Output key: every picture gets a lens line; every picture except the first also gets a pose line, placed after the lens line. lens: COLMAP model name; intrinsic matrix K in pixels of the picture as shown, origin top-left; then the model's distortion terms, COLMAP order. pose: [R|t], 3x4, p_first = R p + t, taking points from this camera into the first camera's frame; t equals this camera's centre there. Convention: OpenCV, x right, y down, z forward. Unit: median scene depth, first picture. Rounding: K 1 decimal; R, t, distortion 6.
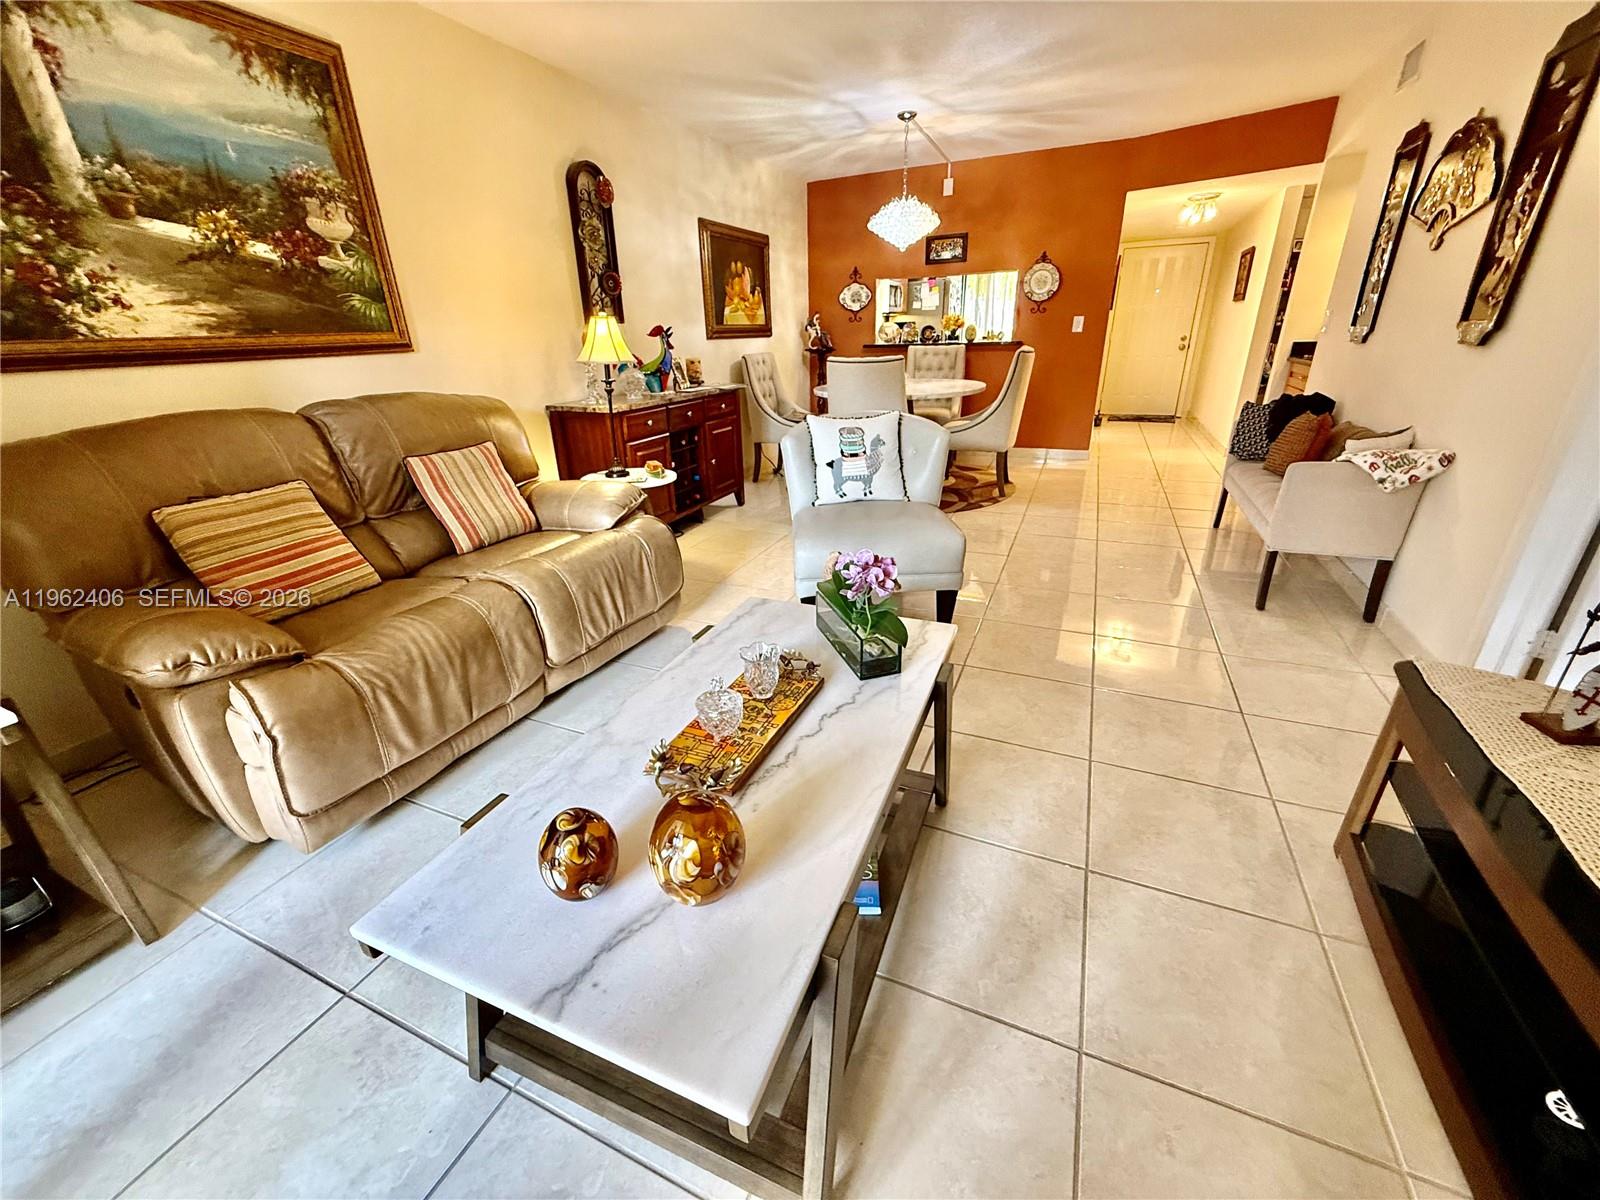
lens RADIAL K [[639.8, 0, 790.5], [0, 639.8, 599.9], [0, 0, 1]] dist [-0.001032, 0.000232]
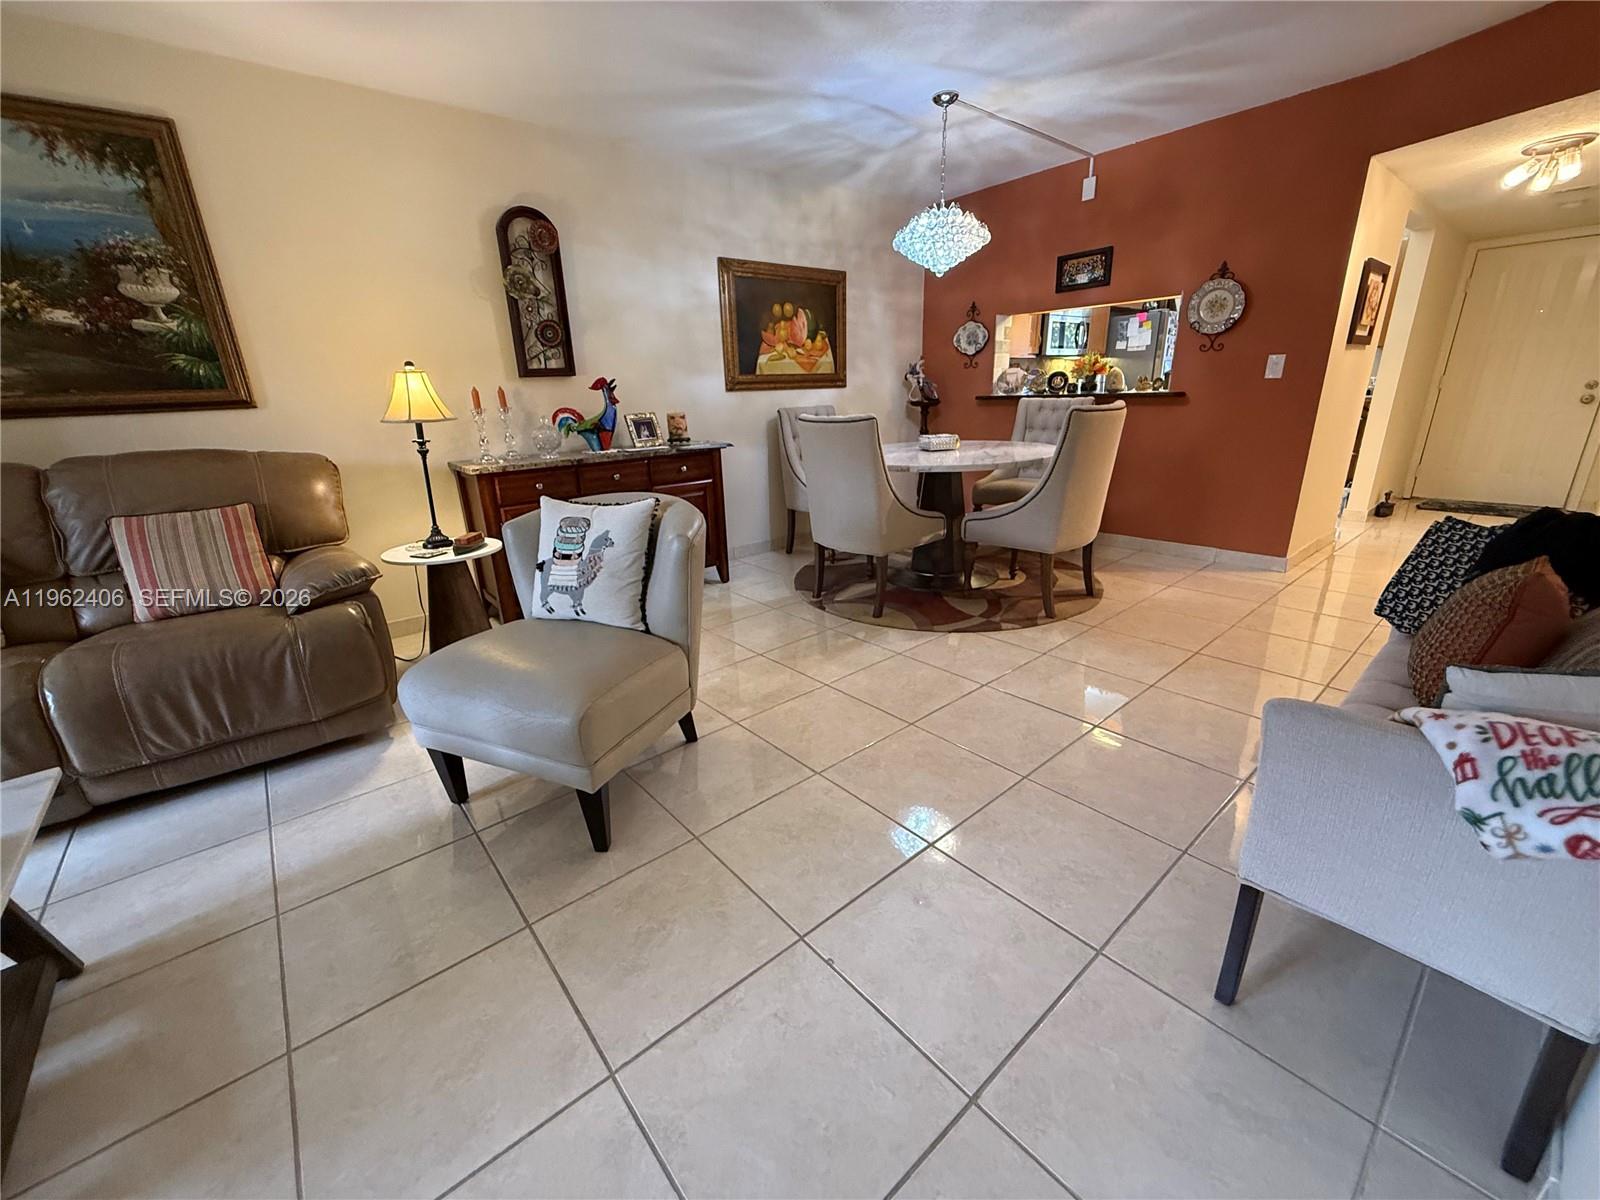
lens RADIAL K [[639.8, 0, 790.5], [0, 639.8, 599.9], [0, 0, 1]] dist [-0.001032, 0.000232]
pose [[0.898242, 0.134968, -0.418265, 0.624522], [-0.161401, 0.986483, -0.028291, -0.199424], [0.408793, 0.092920, 0.907885, 0.463173]]
